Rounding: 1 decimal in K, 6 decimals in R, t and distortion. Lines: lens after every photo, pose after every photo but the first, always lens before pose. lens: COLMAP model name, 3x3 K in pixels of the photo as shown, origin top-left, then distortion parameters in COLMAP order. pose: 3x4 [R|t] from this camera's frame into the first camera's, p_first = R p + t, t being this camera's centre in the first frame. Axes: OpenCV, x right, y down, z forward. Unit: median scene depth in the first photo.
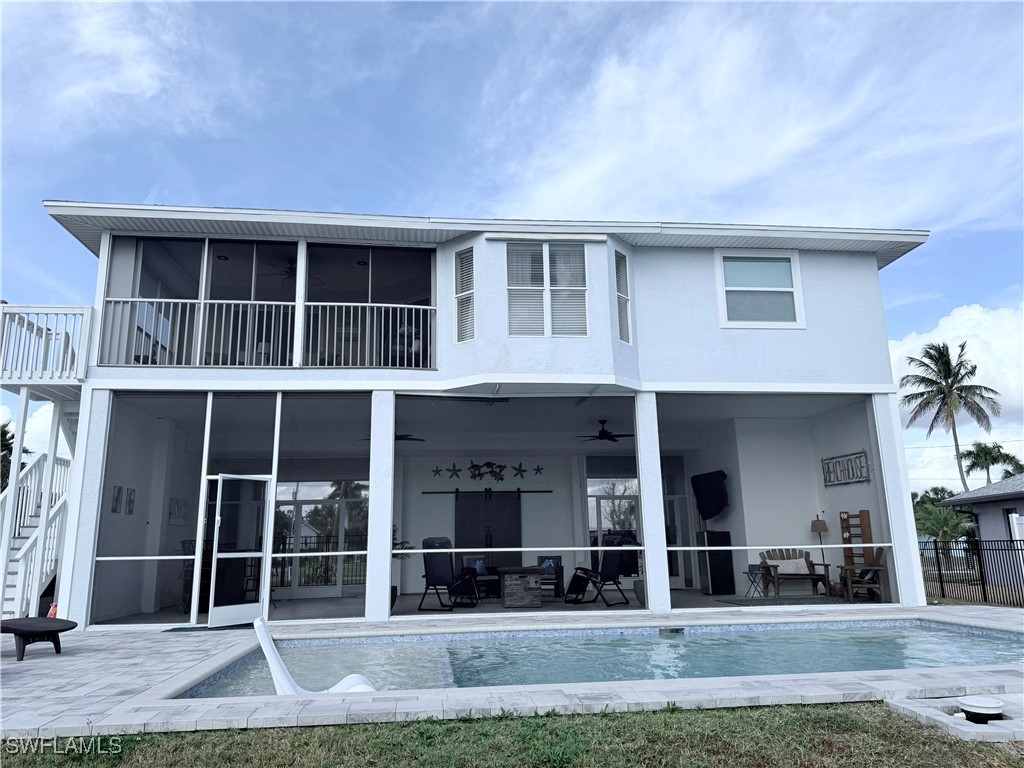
lens RADIAL K [[732.0, 0, 509.2], [0, 732.0, 381.4], [0, 0, 1]] dist [-0.006745, -0.001056]
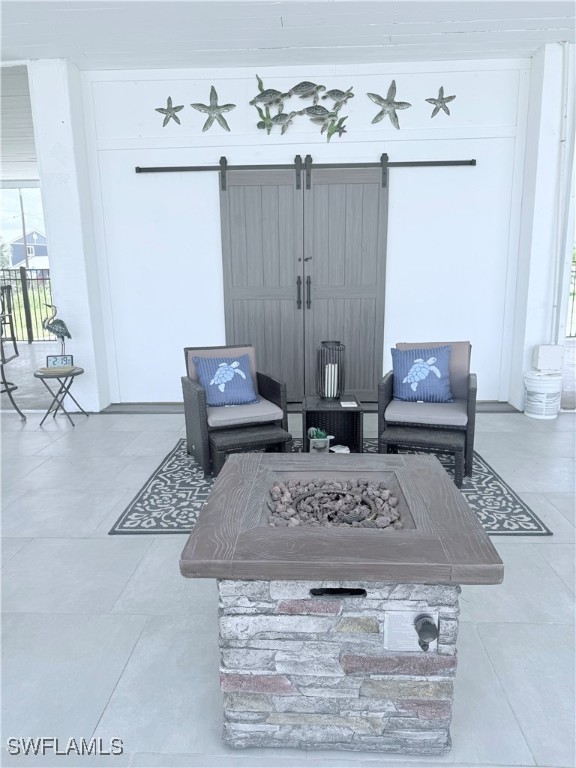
lens RADIAL K [[549.0, 0, 287.9], [0, 549.0, 384.6], [0, 0, 1]] dist [-0.006745, -0.001056]
pose [[0.982956, 0.043426, -0.178638, 0.019636], [0.033259, 0.913659, 0.405118, 0.138491], [0.180807, -0.404154, 0.896643, 0.689890]]
